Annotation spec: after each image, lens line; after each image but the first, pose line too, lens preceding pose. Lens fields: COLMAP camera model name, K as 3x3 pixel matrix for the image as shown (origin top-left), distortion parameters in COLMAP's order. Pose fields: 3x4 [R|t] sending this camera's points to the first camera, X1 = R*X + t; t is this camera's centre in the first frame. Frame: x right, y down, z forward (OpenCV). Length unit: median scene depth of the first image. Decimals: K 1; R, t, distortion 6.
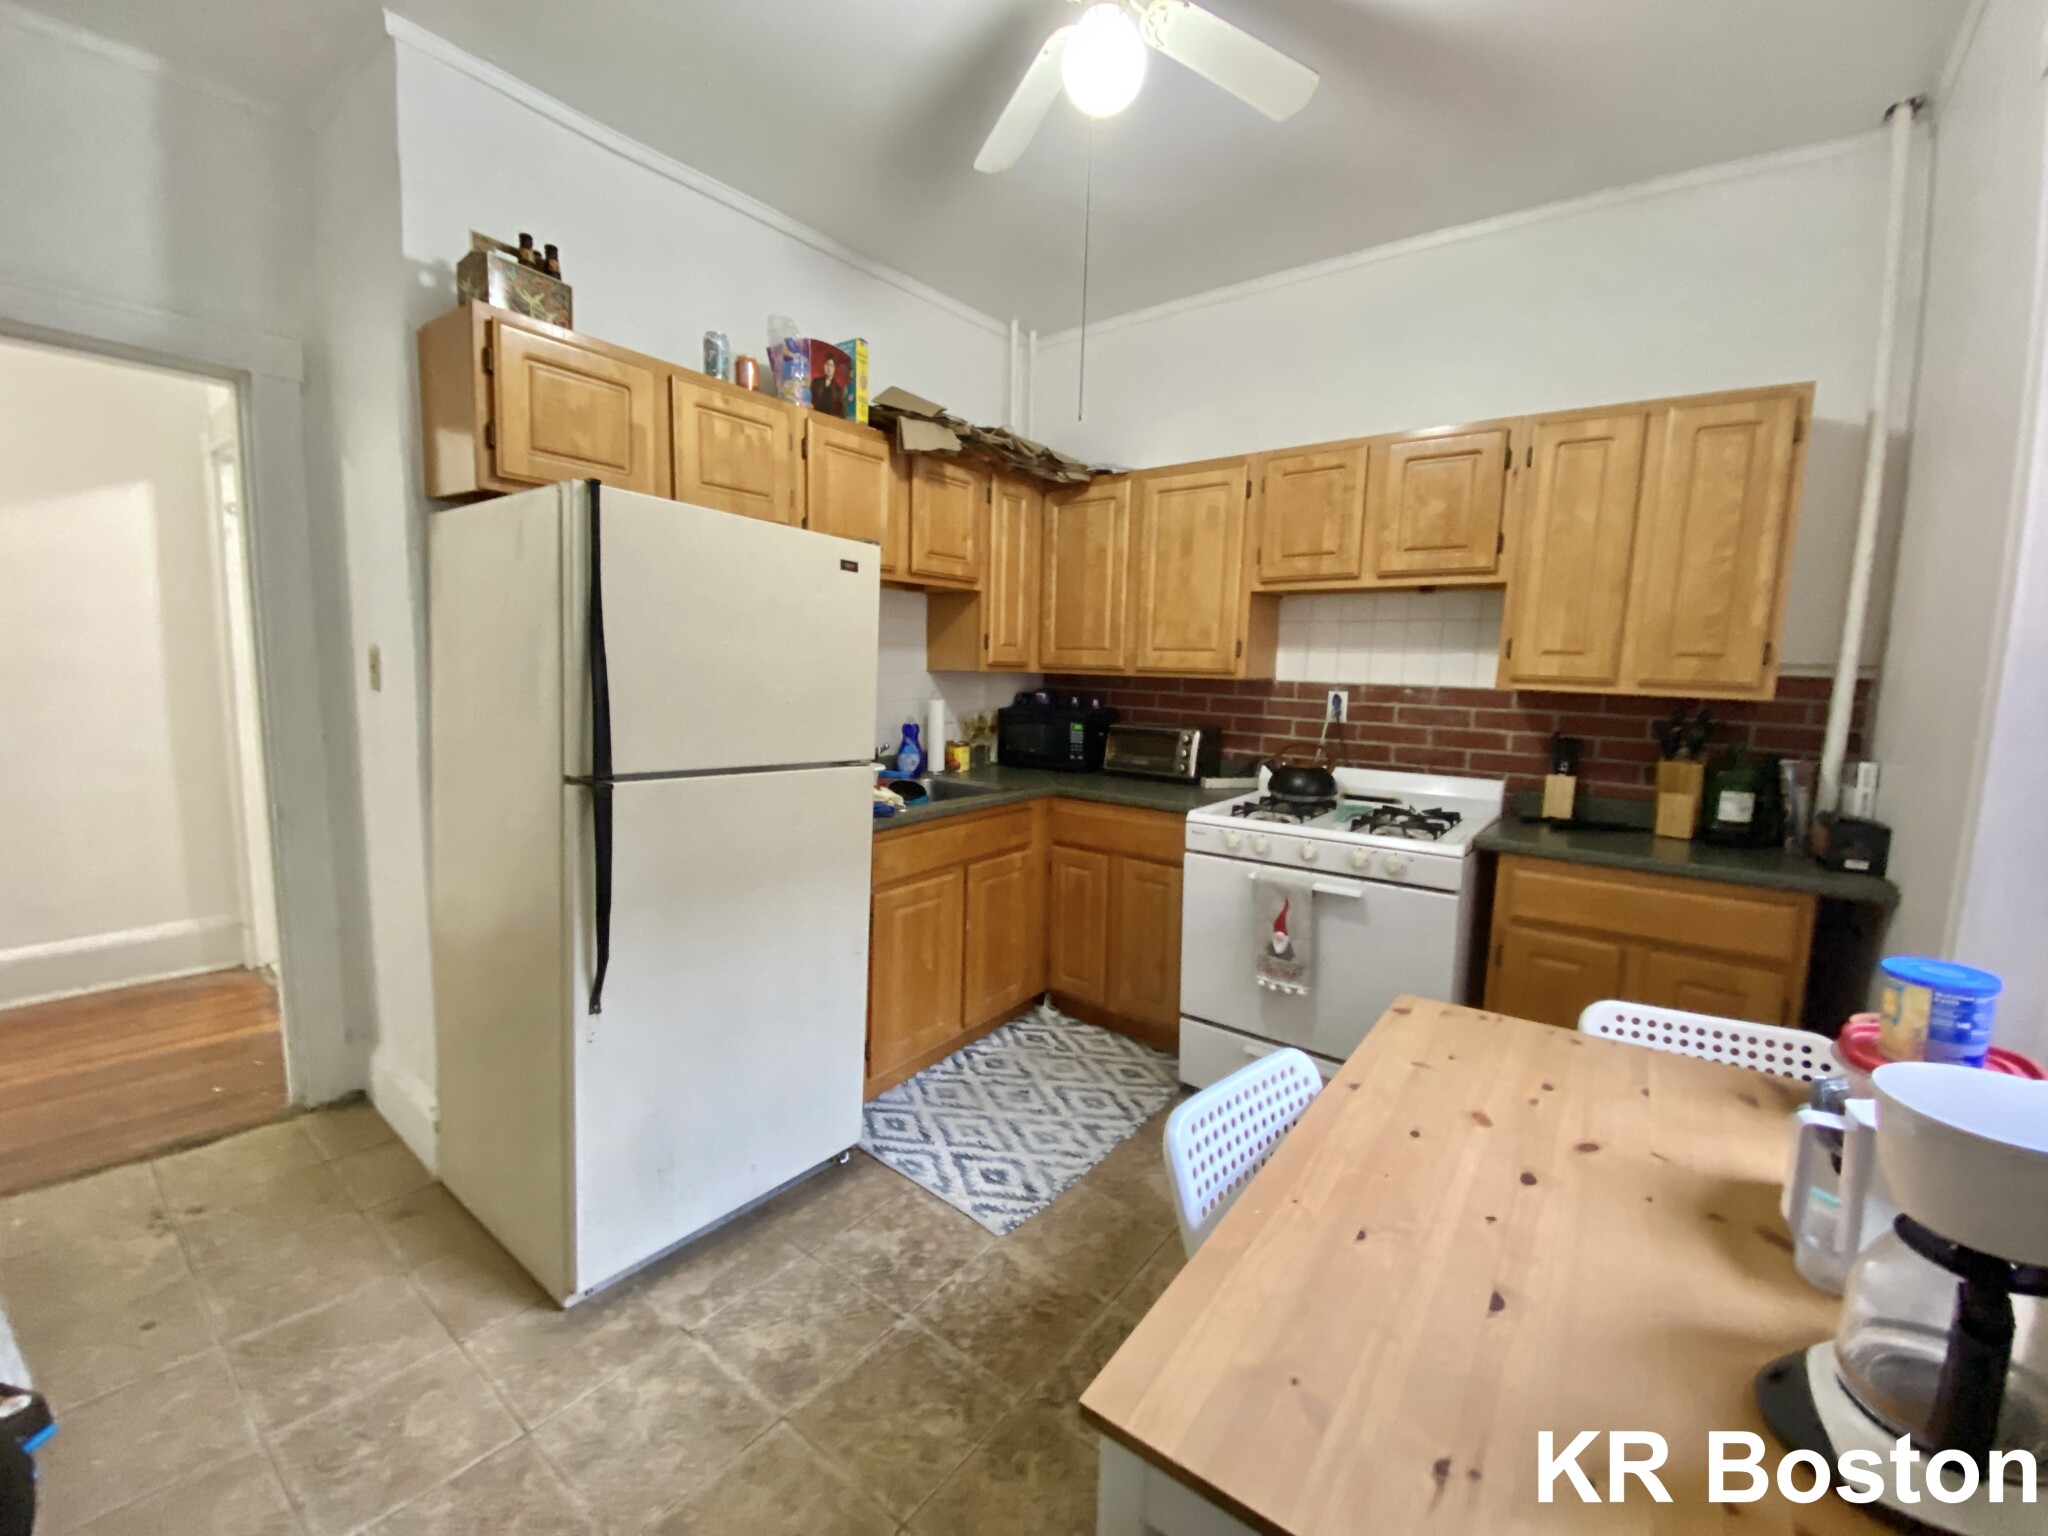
lens RADIAL K [[820.3, 0, 1033.7], [0, 820.3, 761.7], [0, 0, 1]] dist [-0.022536, -0.004379]
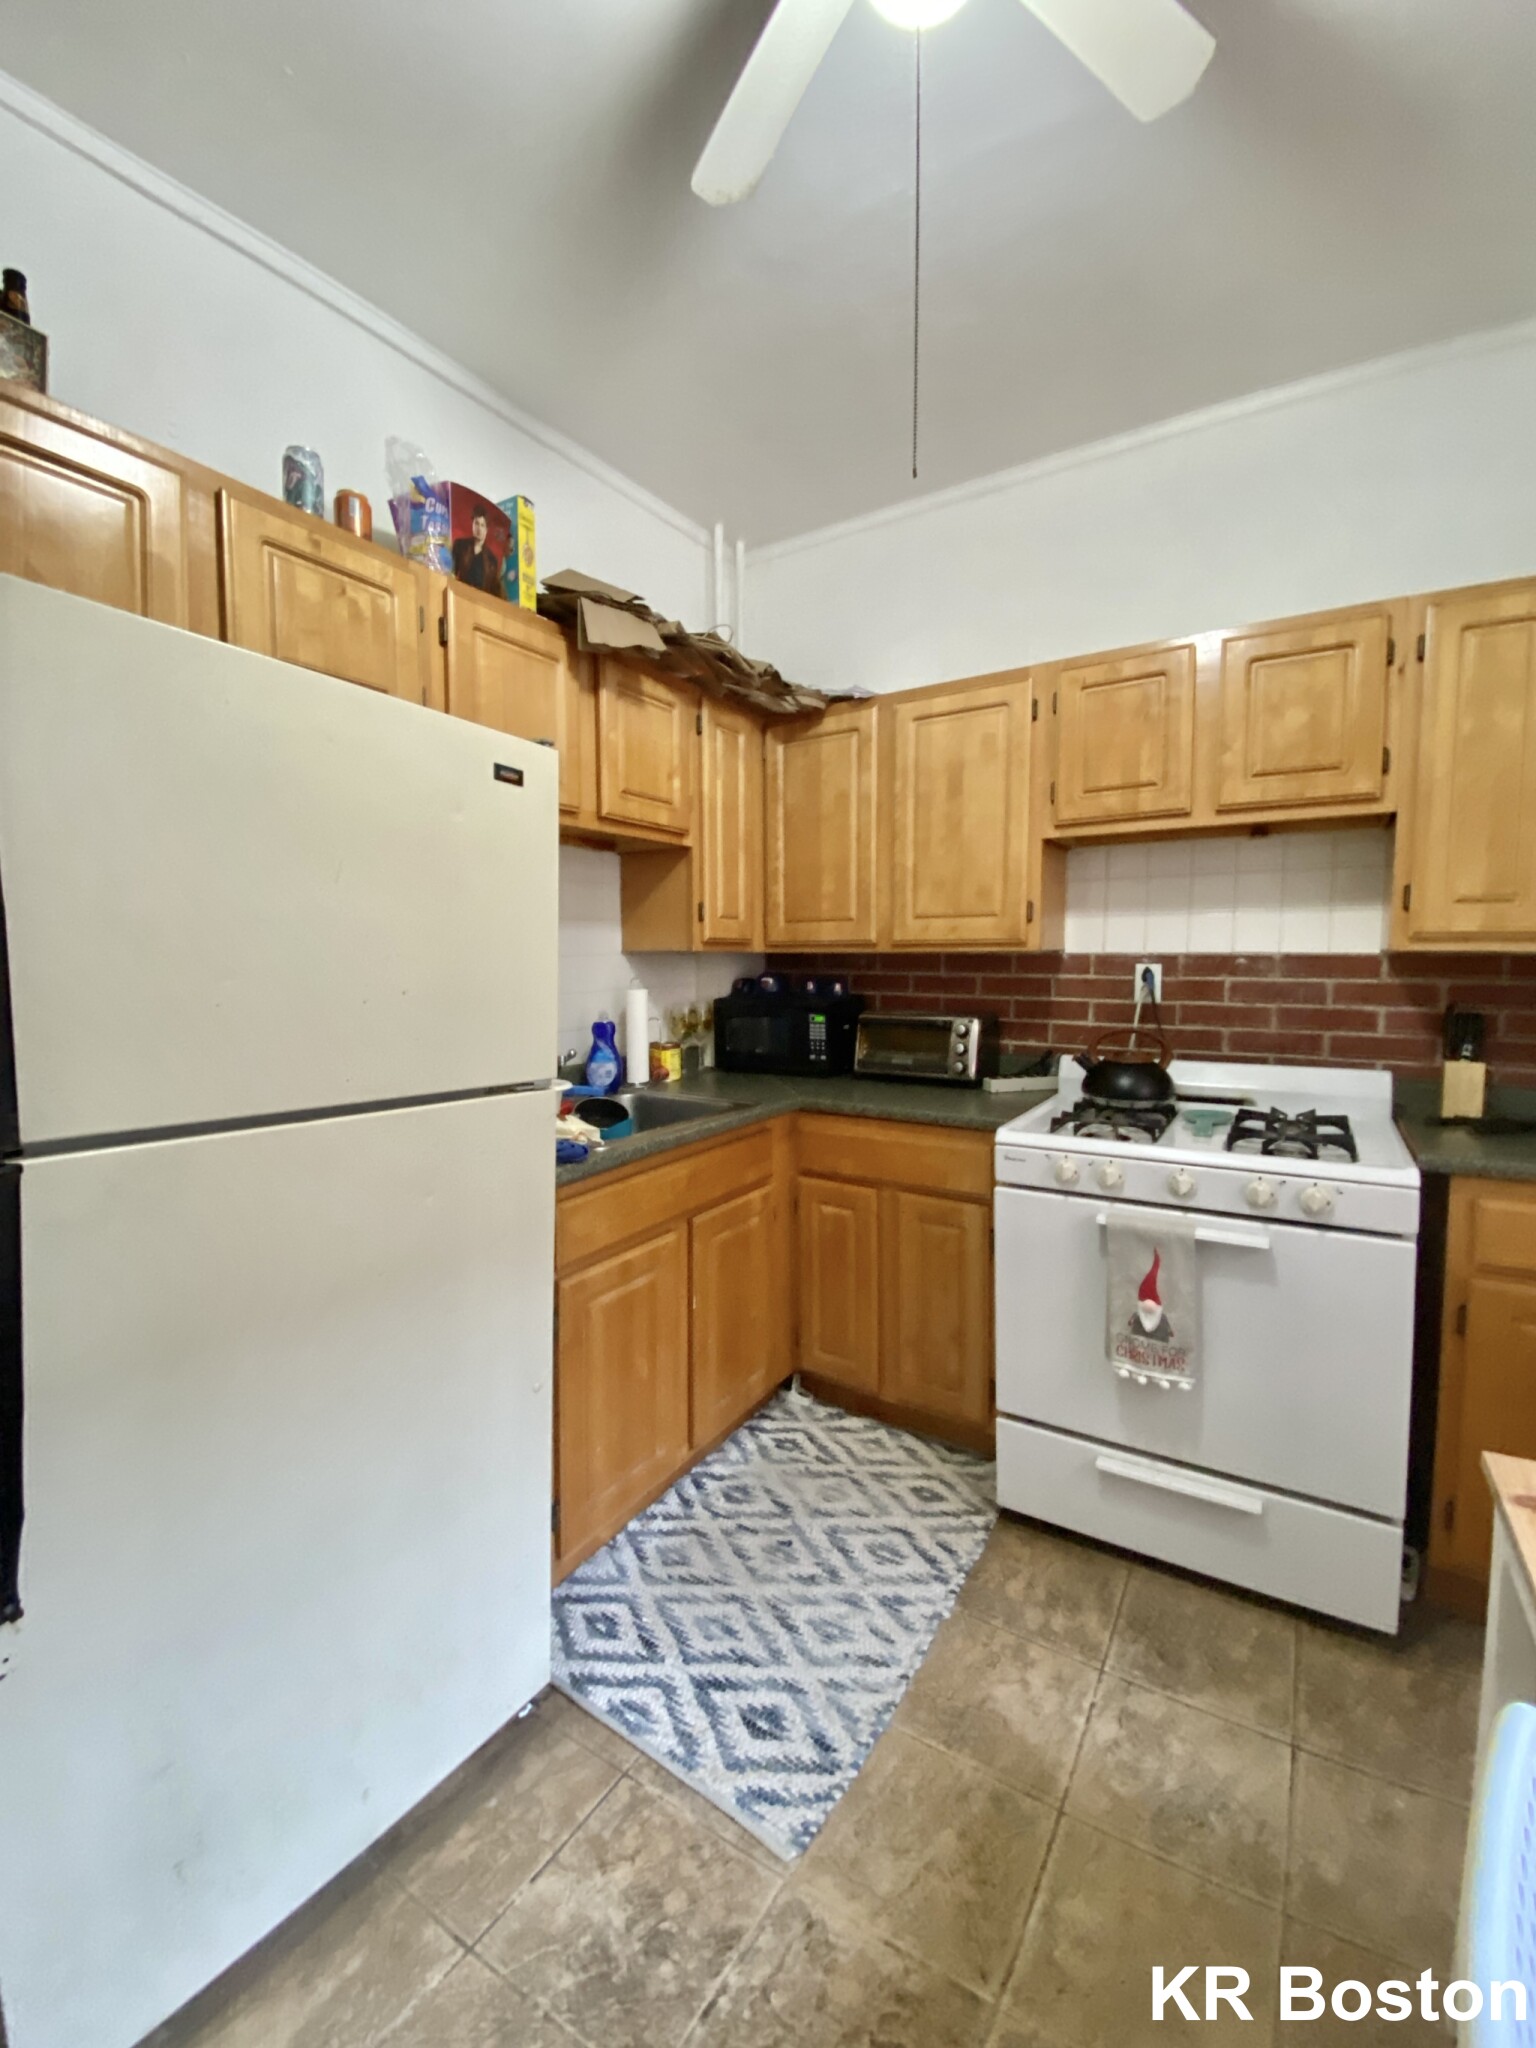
lens RADIAL K [[820.3, 0, 788.9], [0, 820.3, 1013.2], [0, 0, 1]] dist [-0.022536, -0.004379]
pose [[0.995525, -0.031547, 0.089074, -0.057704], [0.035965, 0.998179, -0.048435, -0.014800], [-0.087384, 0.051422, 0.994847, 0.291428]]
